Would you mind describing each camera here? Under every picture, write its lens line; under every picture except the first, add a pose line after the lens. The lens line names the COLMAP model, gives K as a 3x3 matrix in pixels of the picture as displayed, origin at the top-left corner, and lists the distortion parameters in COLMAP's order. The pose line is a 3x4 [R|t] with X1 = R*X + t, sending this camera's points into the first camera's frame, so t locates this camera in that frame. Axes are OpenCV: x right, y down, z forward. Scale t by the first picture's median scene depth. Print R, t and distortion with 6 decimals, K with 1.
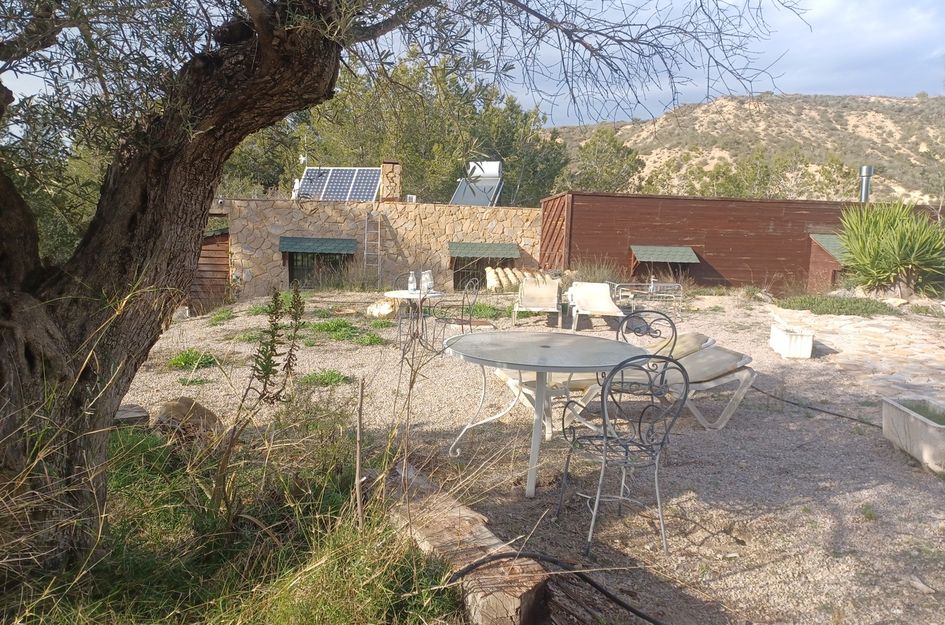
lens RADIAL K [[698.5, 0, 472.1], [0, 698.5, 308.2], [0, 0, 1]] dist [0.026318, -0.010656]
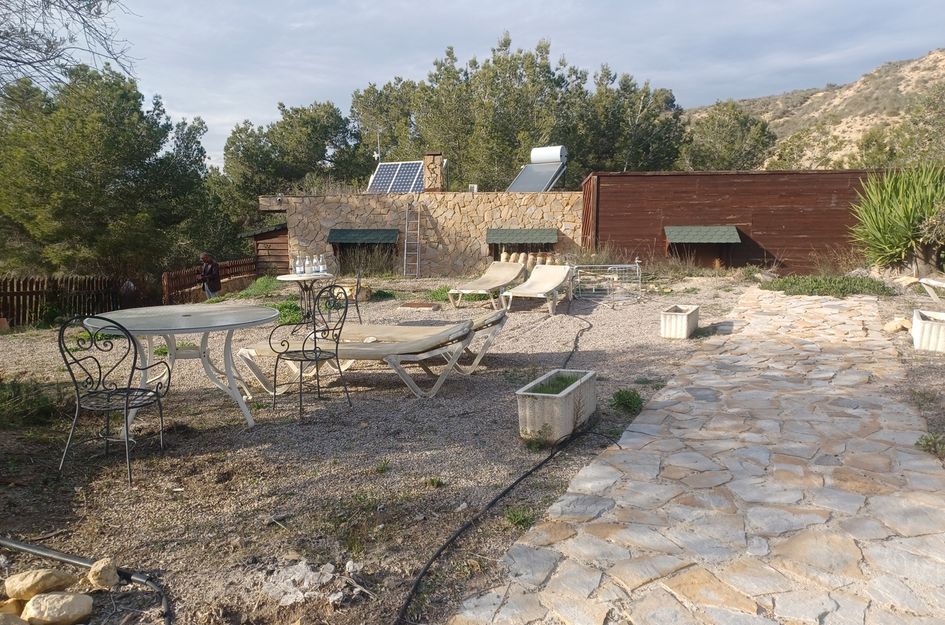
lens RADIAL K [[698.5, 0, 467.7], [0, 698.5, 319.6], [0, 0, 1]] dist [0.026318, -0.010656]
pose [[0.963055, 0.003151, -0.269285, 0.217677], [0.005014, 0.999548, 0.029627, 0.007546], [0.269257, -0.029882, 0.962605, 0.003295]]
